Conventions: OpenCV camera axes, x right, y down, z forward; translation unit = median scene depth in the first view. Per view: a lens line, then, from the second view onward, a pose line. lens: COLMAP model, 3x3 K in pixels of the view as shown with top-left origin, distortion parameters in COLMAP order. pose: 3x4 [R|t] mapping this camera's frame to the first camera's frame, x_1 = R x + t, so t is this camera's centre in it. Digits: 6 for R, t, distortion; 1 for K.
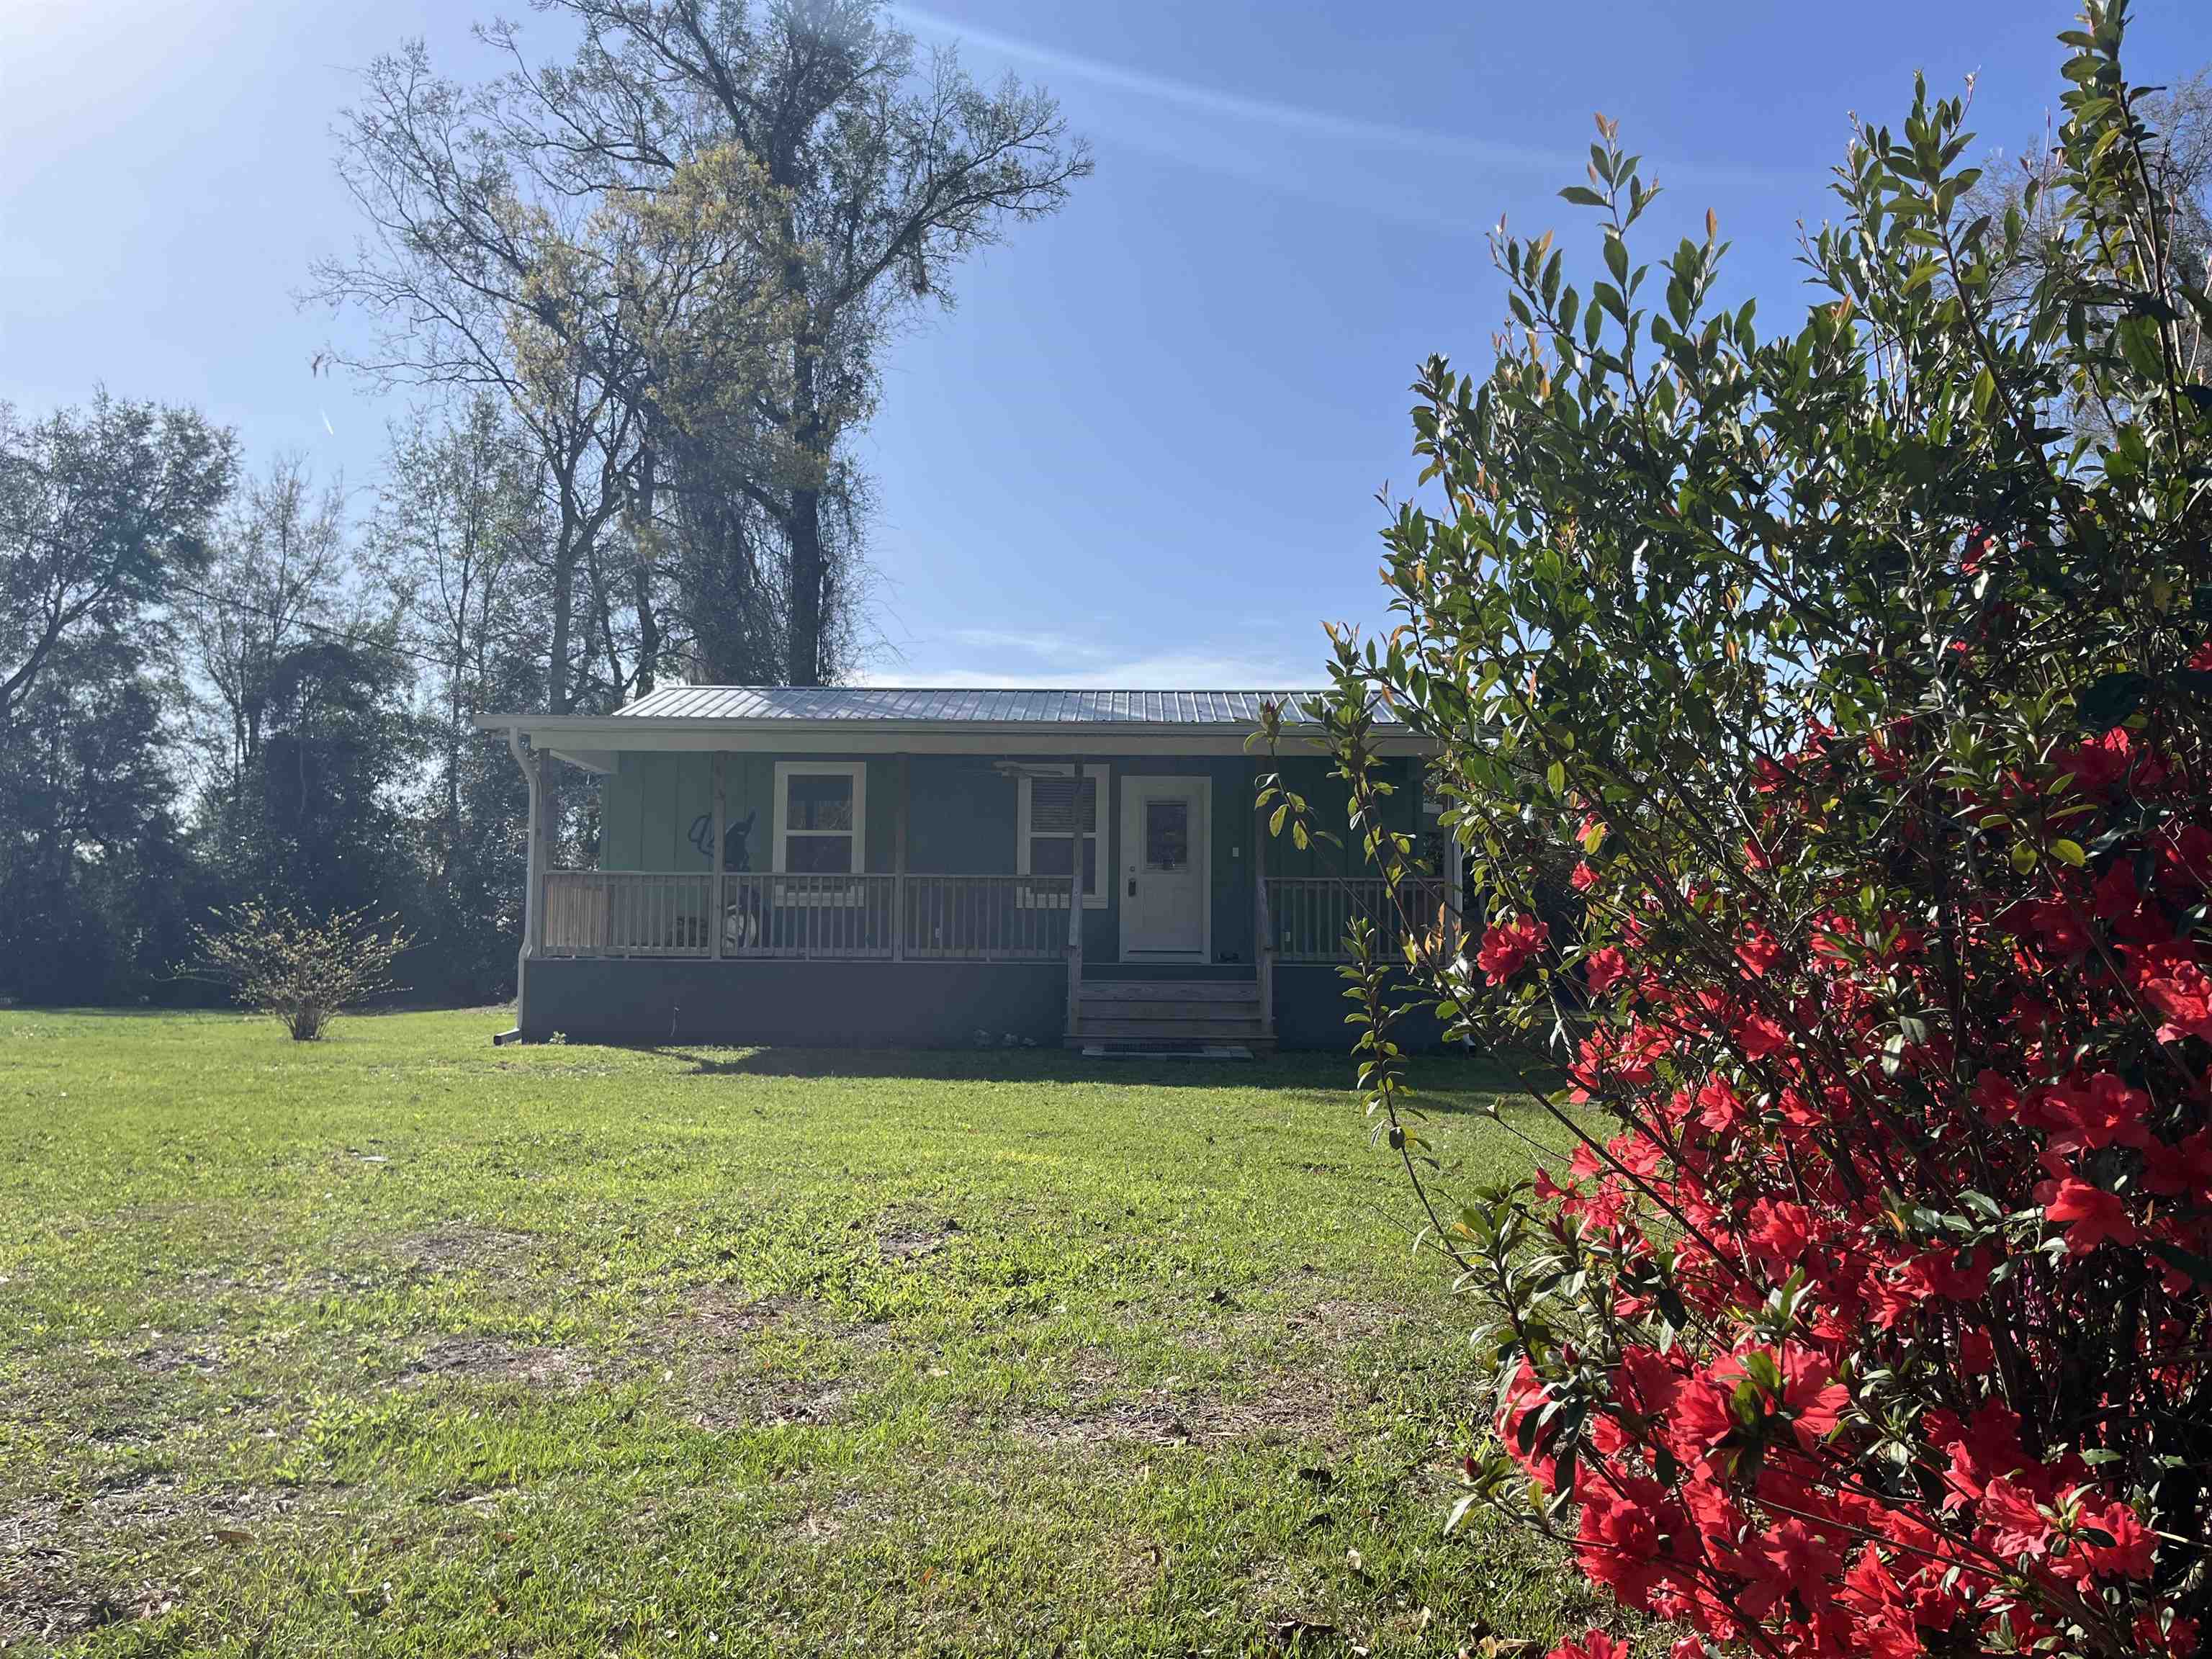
lens RADIAL K [[1685.0, 0, 1106.0], [0, 1685.0, 829.5], [0, 0, 1]] dist [0.039000, -0.046674]
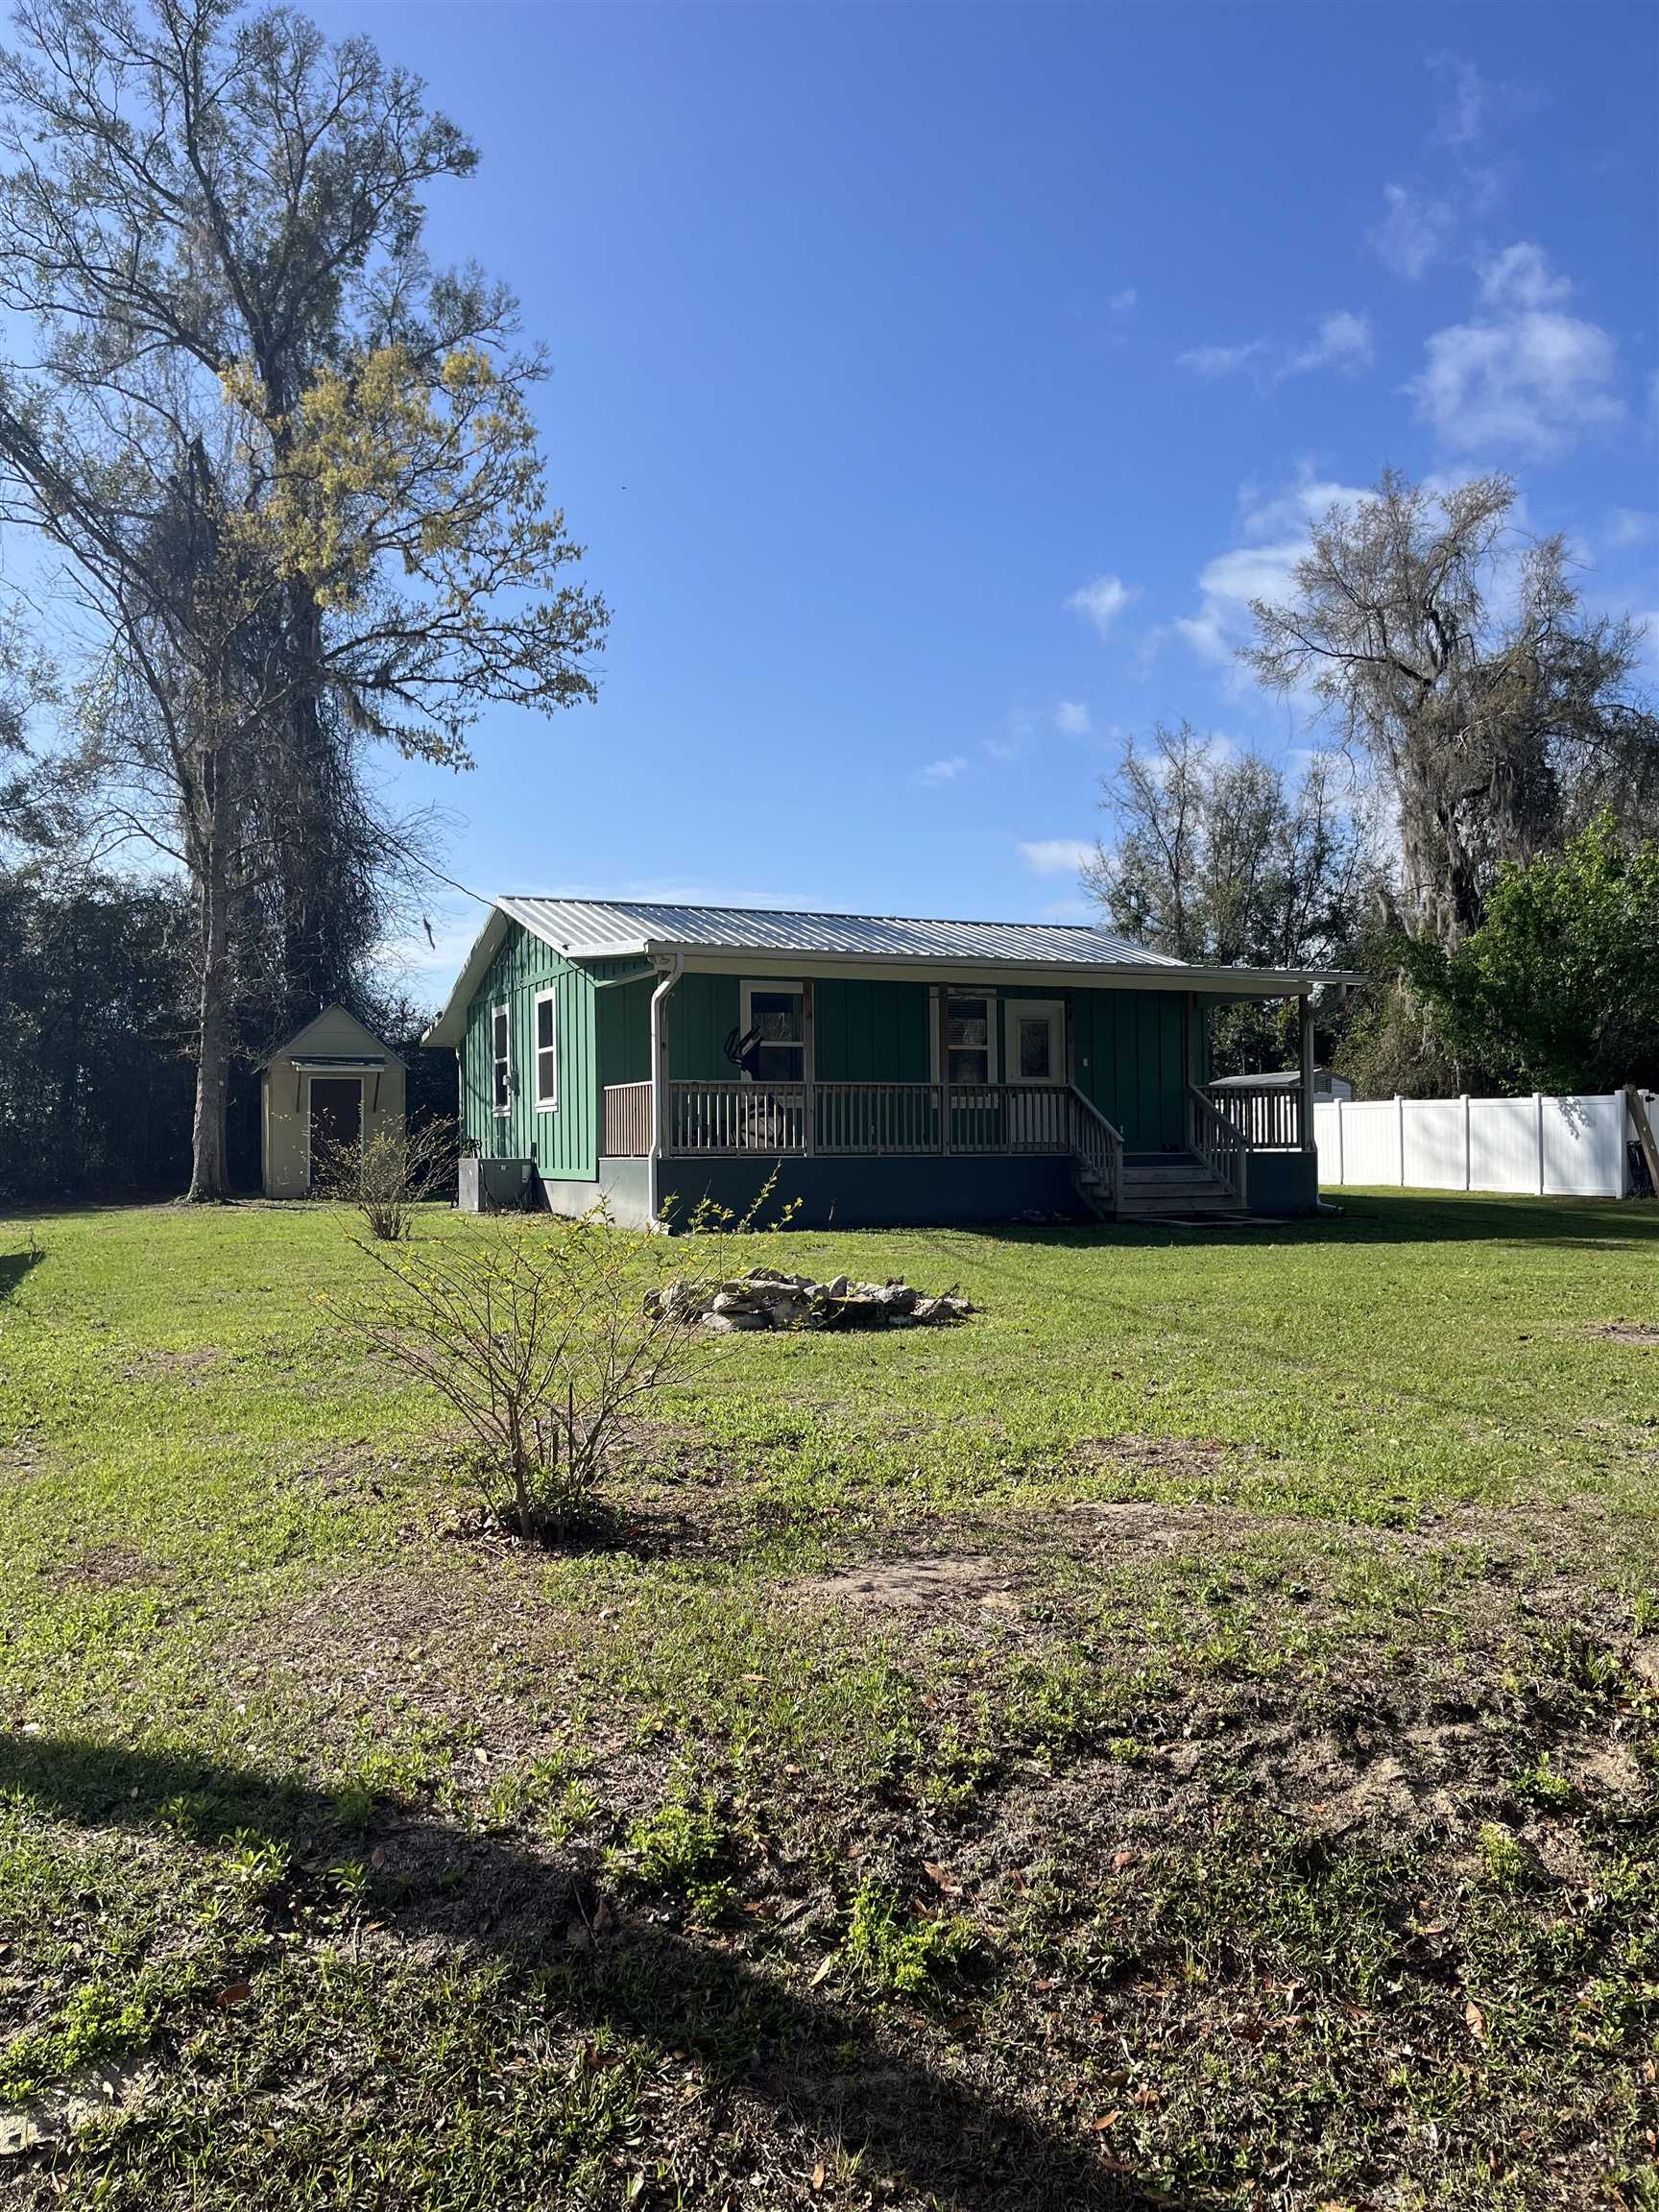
lens RADIAL K [[1685.0, 0, 829.5], [0, 1685.0, 1106.0], [0, 0, 1]] dist [0.039000, -0.046674]
pose [[0.892747, -0.006107, 0.450517, -0.340509], [-0.022154, 0.998104, 0.057431, -0.011572], [-0.450013, -0.061253, 0.890919, -0.019599]]
